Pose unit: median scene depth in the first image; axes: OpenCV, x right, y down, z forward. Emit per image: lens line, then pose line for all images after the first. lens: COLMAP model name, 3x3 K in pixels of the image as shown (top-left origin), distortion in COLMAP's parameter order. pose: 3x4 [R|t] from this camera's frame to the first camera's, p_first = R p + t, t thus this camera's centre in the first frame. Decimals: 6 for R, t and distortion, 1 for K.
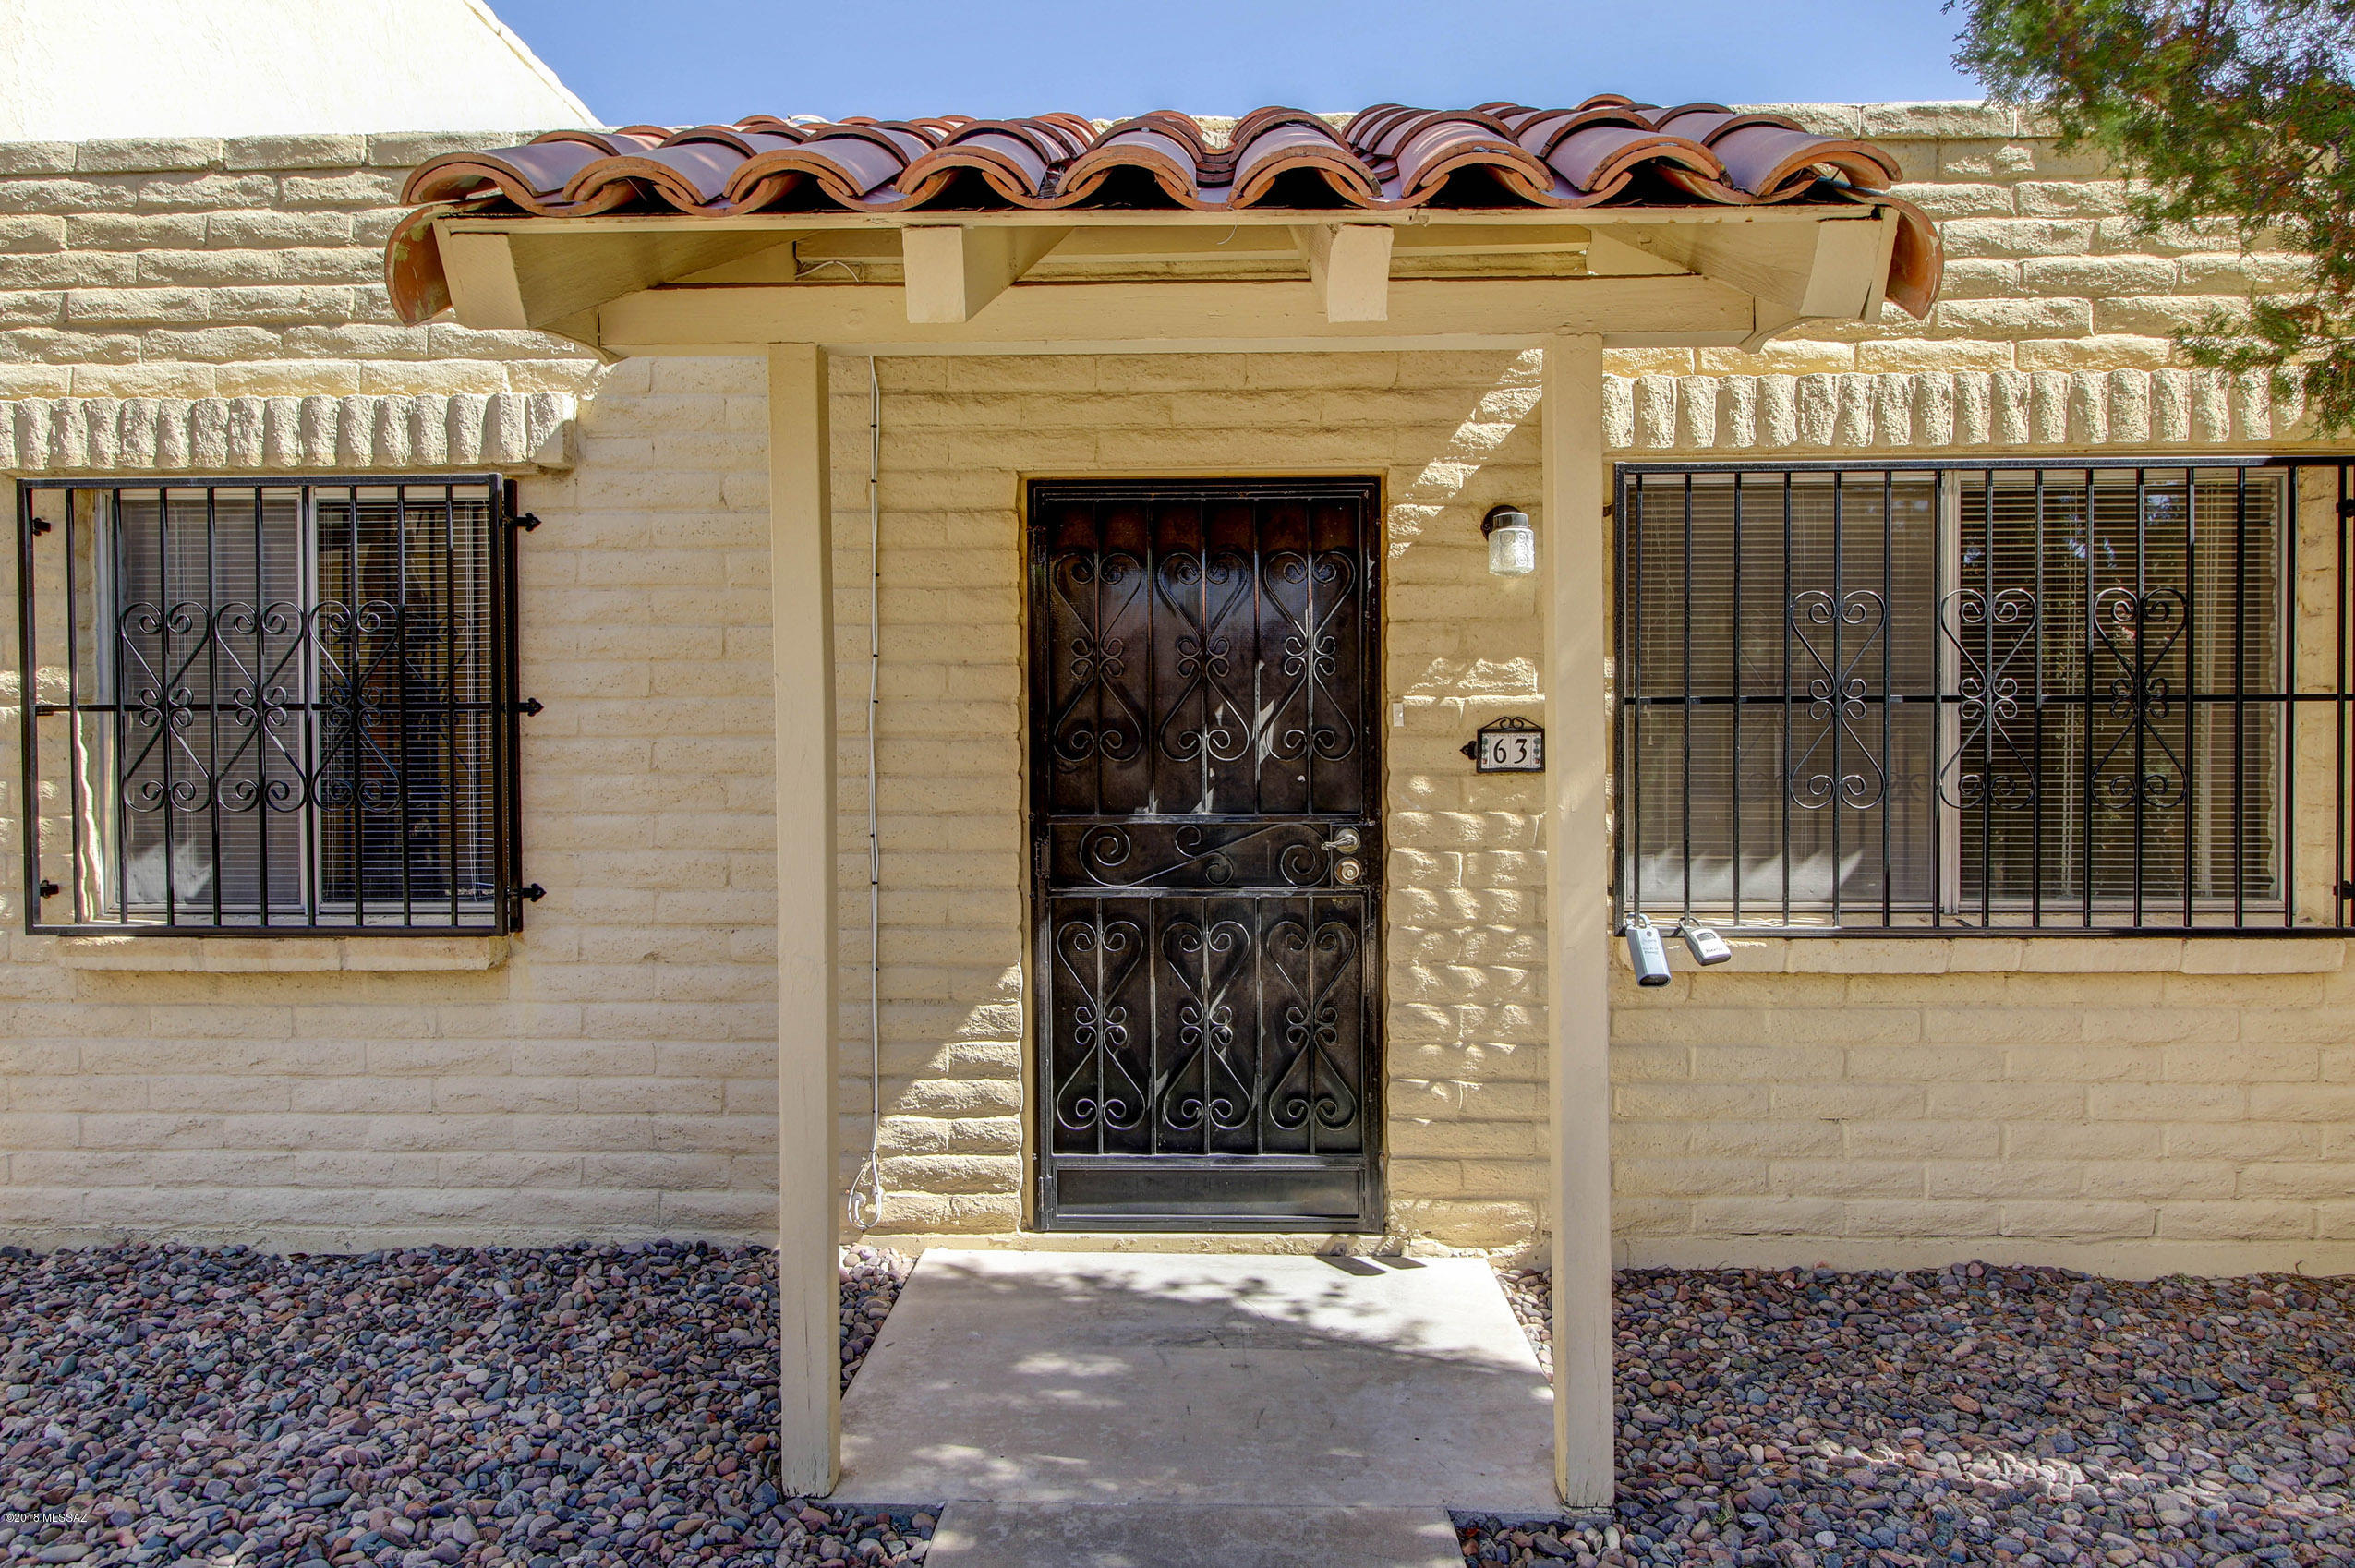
lens RADIAL K [[1408.7, 0, 1179.4], [0, 1408.7, 795.2], [0, 0, 1]] dist [0.002365, -0.001616]
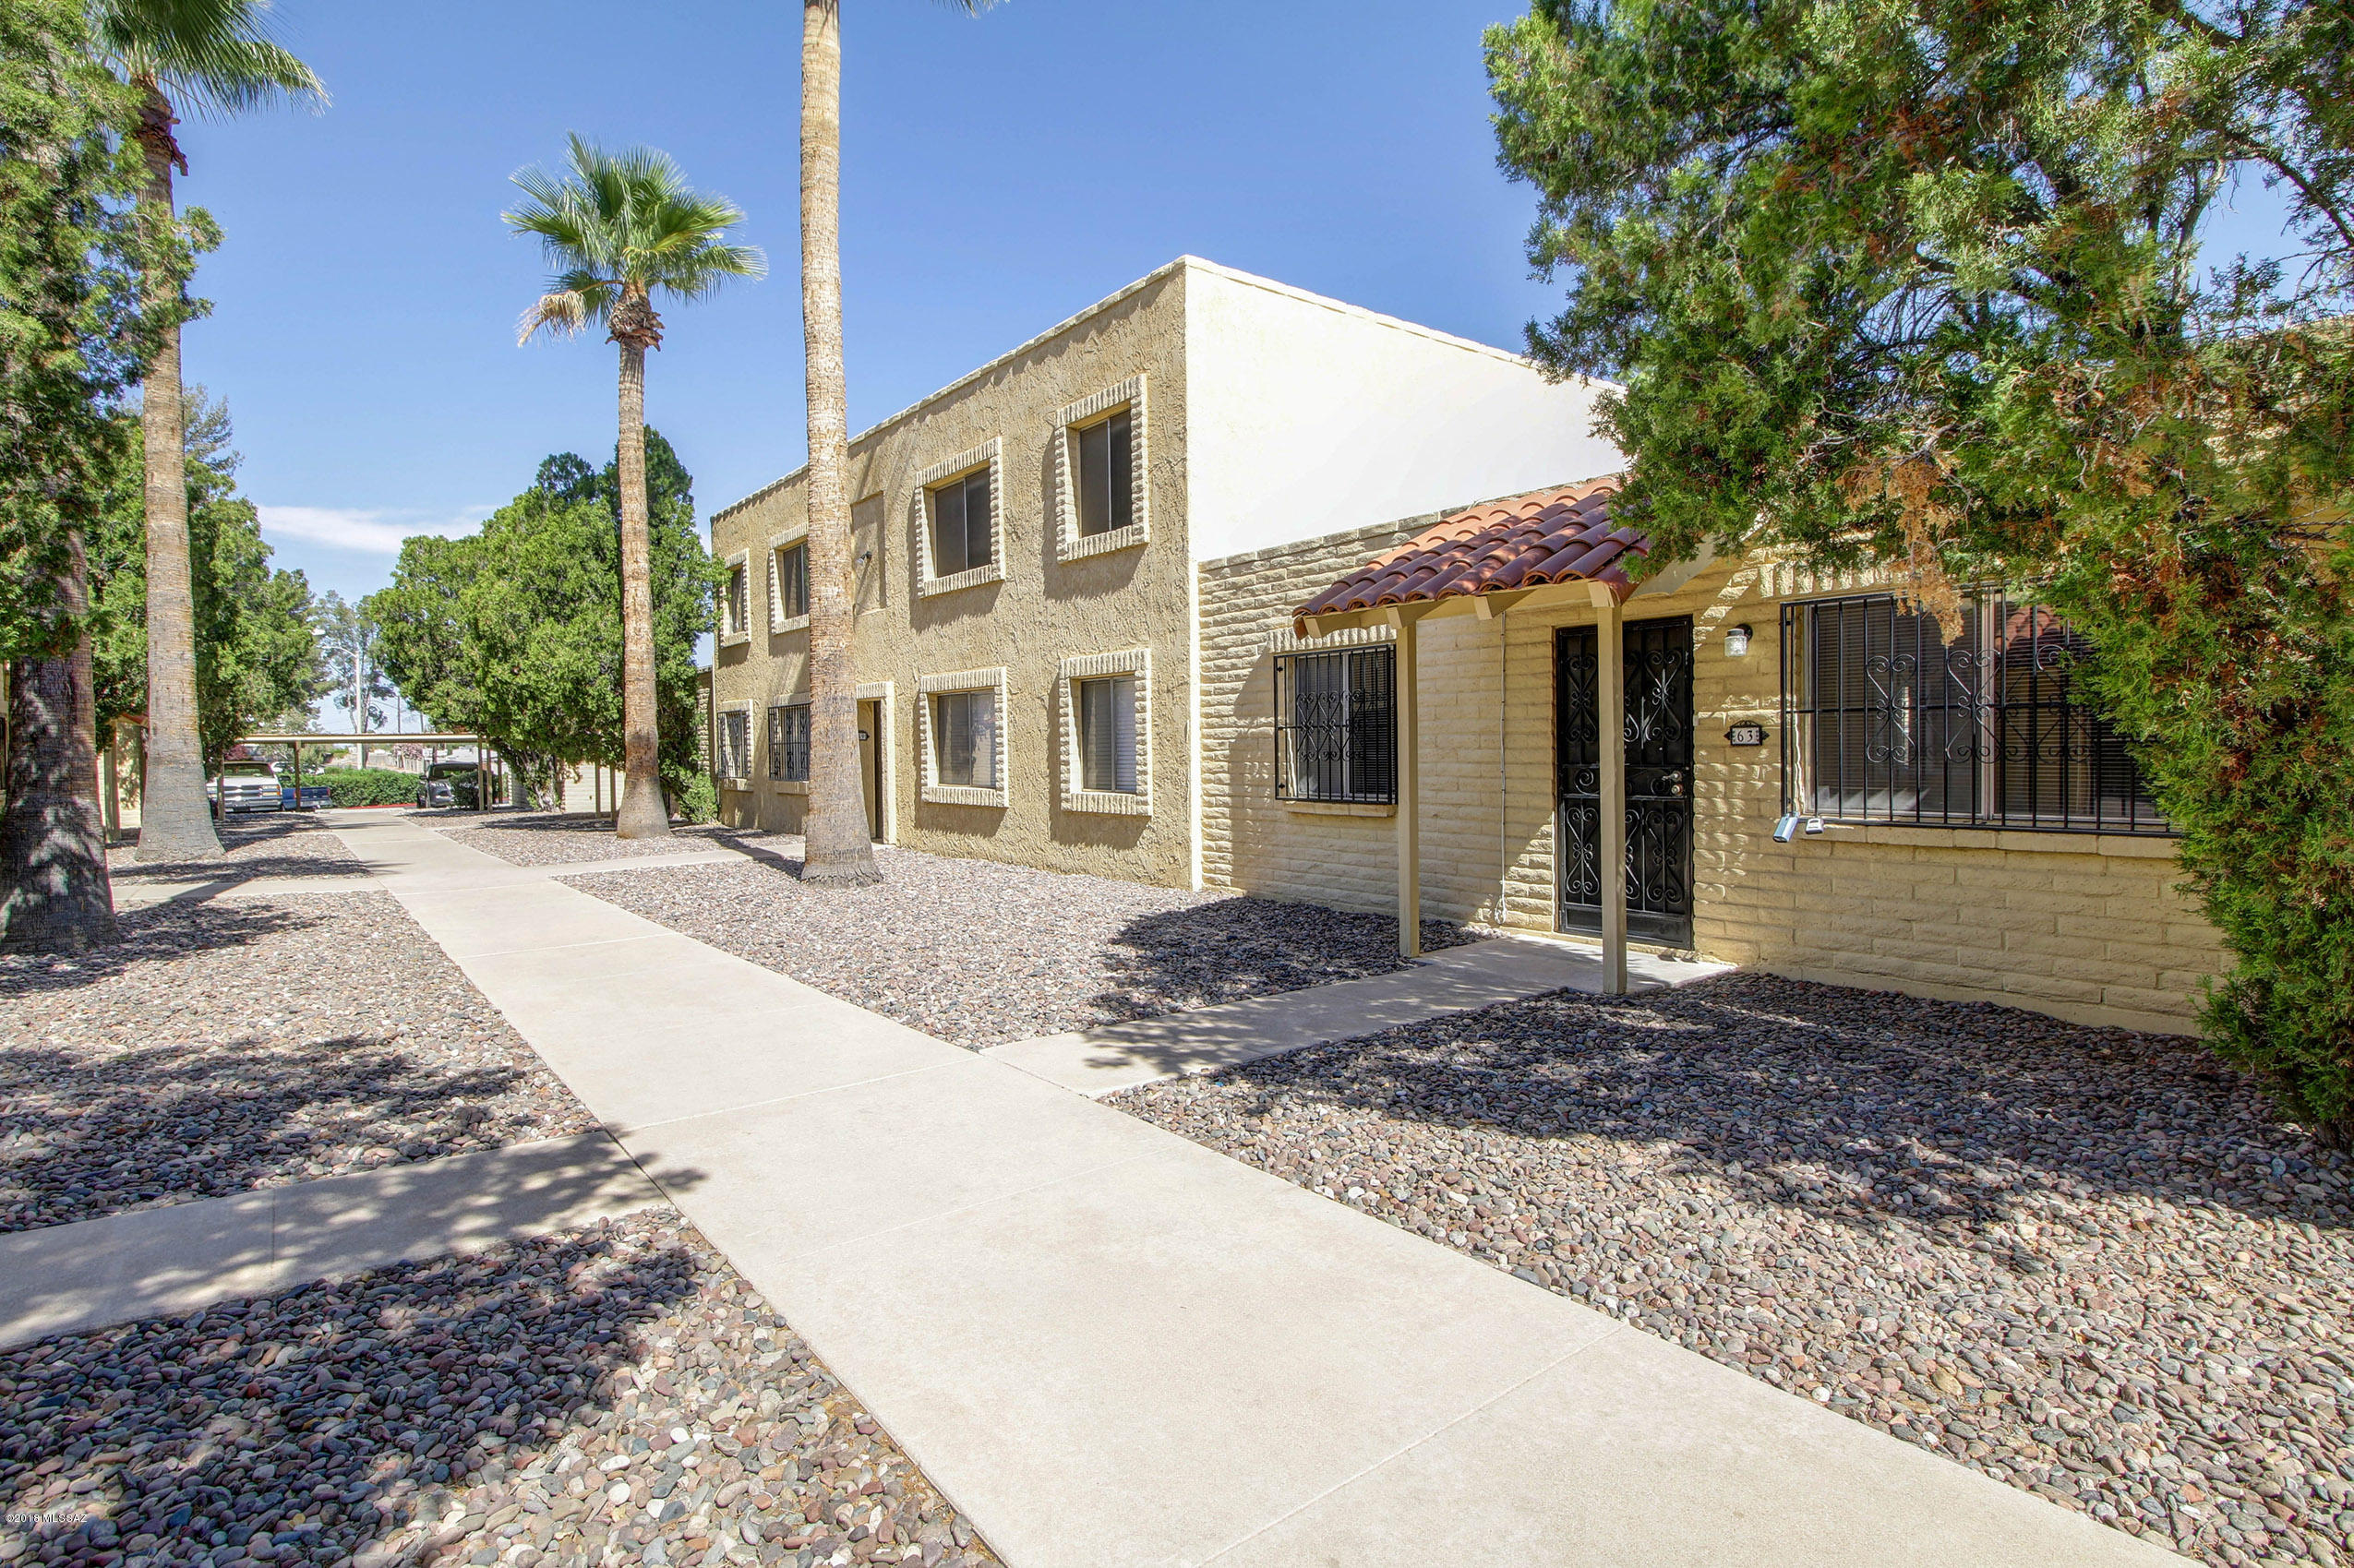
lens RADIAL K [[1172.7, 0, 1176.6], [0, 1172.7, 779.6], [0, 0, 1]] dist [0.000861, 0.000088]
pose [[0.629346, 0.015952, -0.776961, 1.080845], [-0.004057, 0.999843, 0.017242, 0.008619], [0.777115, -0.007699, 0.629312, -0.820853]]
